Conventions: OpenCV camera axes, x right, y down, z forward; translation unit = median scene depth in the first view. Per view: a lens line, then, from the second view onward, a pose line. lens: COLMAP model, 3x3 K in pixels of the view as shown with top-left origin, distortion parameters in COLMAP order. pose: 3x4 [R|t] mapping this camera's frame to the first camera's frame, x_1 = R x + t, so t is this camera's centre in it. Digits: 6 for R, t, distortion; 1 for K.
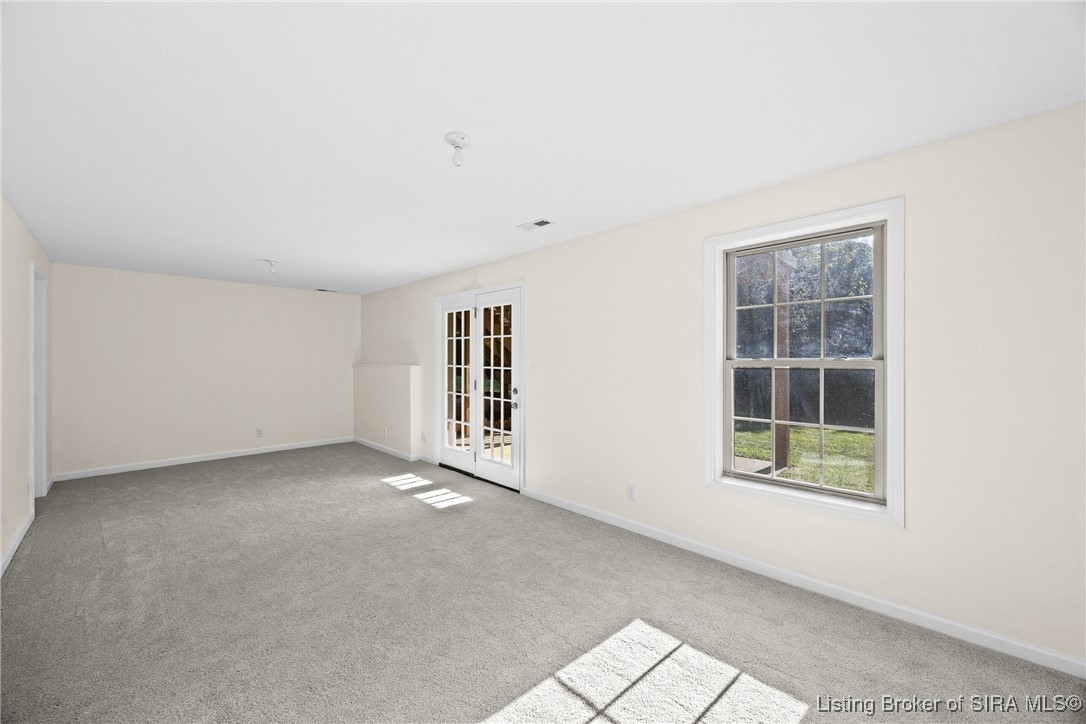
lens RADIAL K [[415.0, 0, 547.9], [0, 415.0, 359.7], [0, 0, 1]] dist [0.002372, -0.000144]
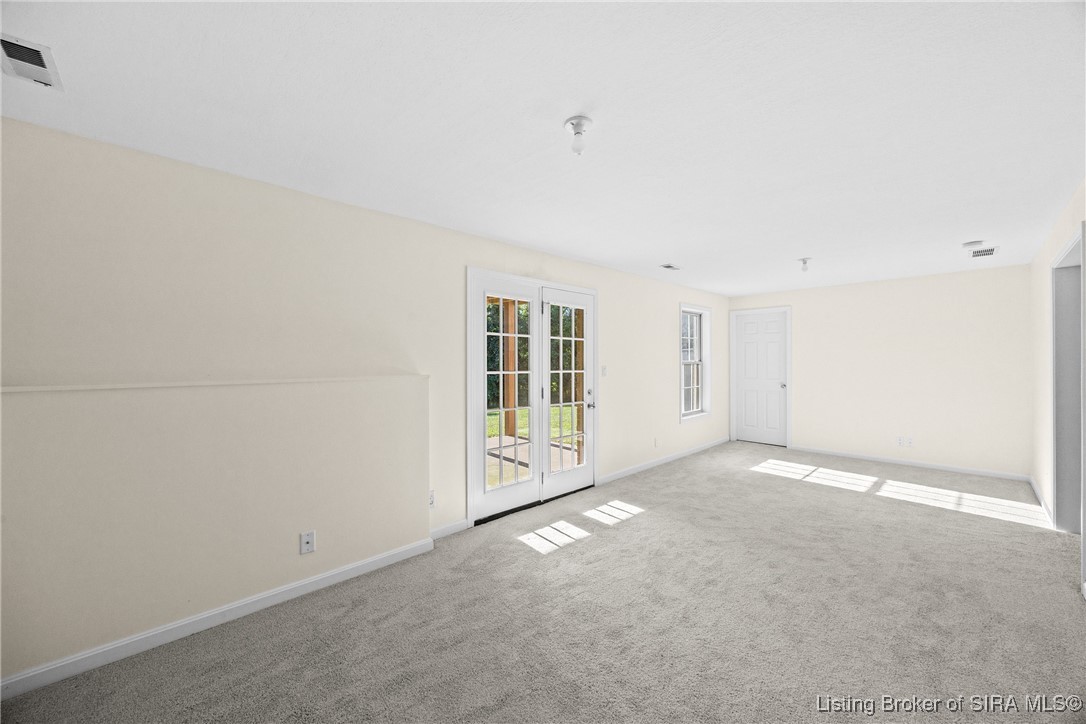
lens RADIAL K [[415.0, 0, 547.9], [0, 415.0, 359.7], [0, 0, 1]] dist [0.002372, -0.000144]
pose [[0.017302, 0.005637, 0.999834, -1.077059], [0.003259, 0.999978, -0.005694, -0.002143], [-0.999845, 0.003356, 0.017283, 1.027119]]
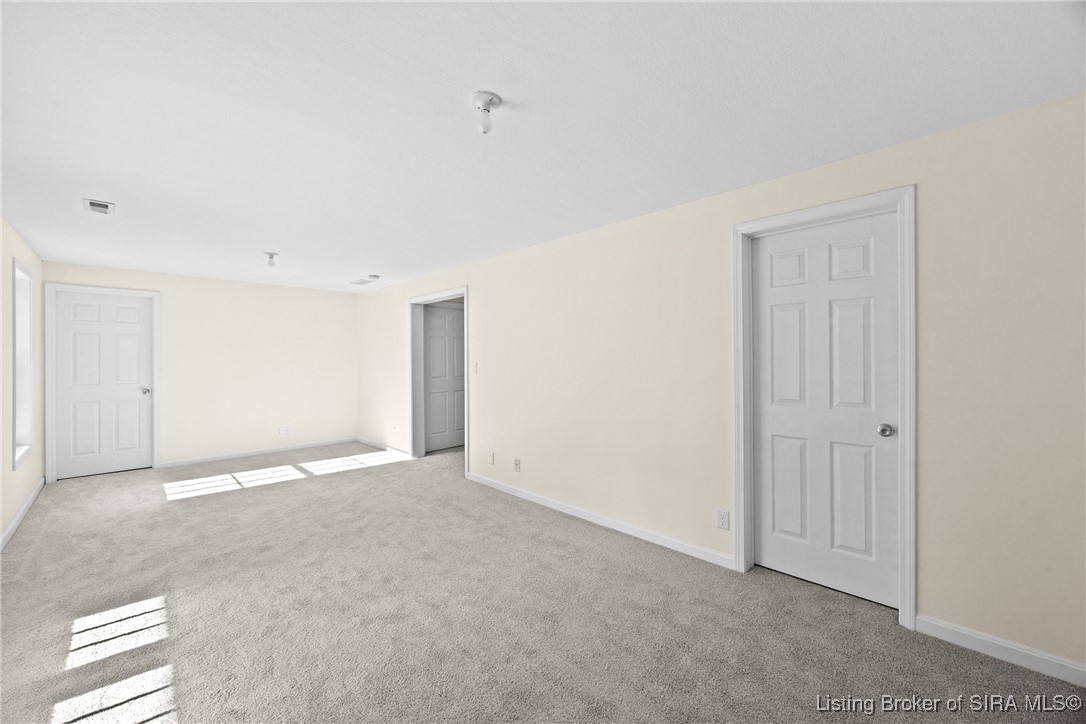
lens RADIAL K [[415.0, 0, 547.9], [0, 415.0, 359.7], [0, 0, 1]] dist [0.002372, -0.000144]
pose [[-0.999691, 0.005132, -0.024331, -0.705830], [0.005084, 0.999985, 0.002067, 0.000075], [0.024341, 0.001943, -0.999702, 1.389207]]
